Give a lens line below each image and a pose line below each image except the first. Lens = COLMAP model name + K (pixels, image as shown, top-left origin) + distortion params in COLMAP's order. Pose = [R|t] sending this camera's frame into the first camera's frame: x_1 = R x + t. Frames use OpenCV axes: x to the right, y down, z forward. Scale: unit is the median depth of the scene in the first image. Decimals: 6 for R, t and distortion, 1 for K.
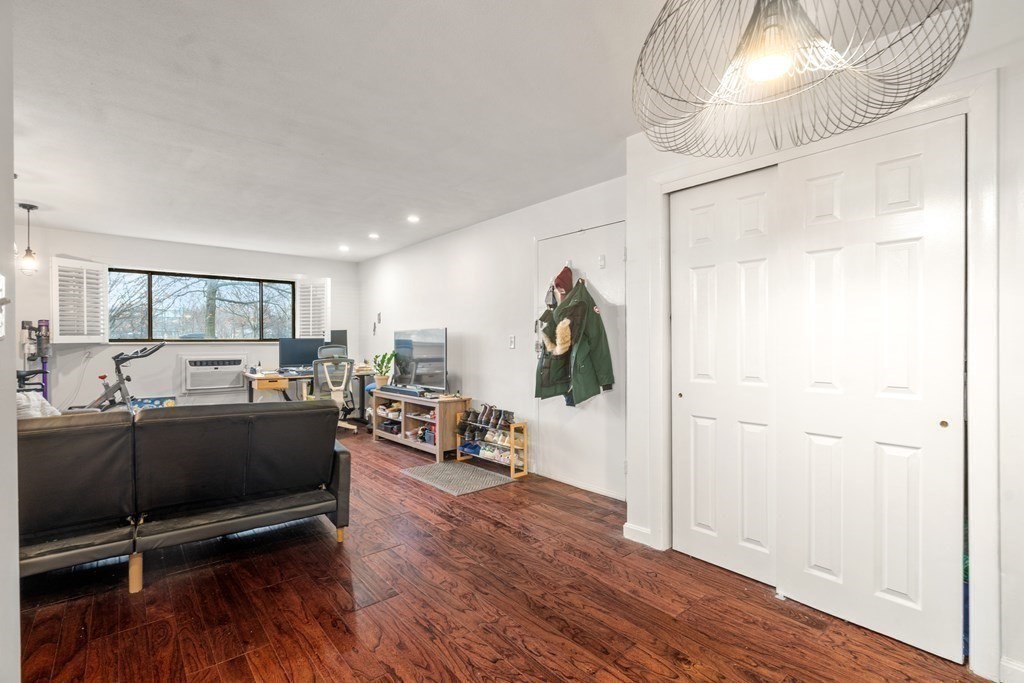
lens RADIAL K [[471.9, 0, 514.7], [0, 471.9, 342.8], [0, 0, 1]] dist [-0.001968, -0.000190]
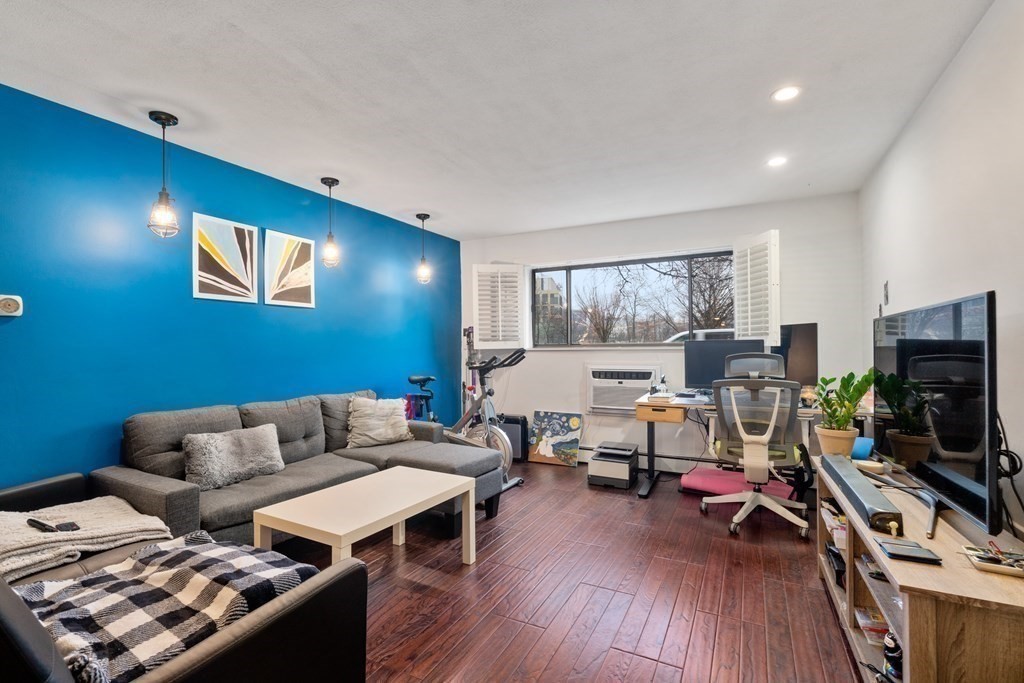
lens RADIAL K [[471.9, 0, 512.8], [0, 471.9, 343.4], [0, 0, 1]] dist [-0.001968, -0.000190]
pose [[0.395979, -0.011057, -0.918193, -0.013471], [0.006644, 0.999936, -0.009176, -0.002023], [0.918236, -0.002467, 0.396027, 0.559591]]
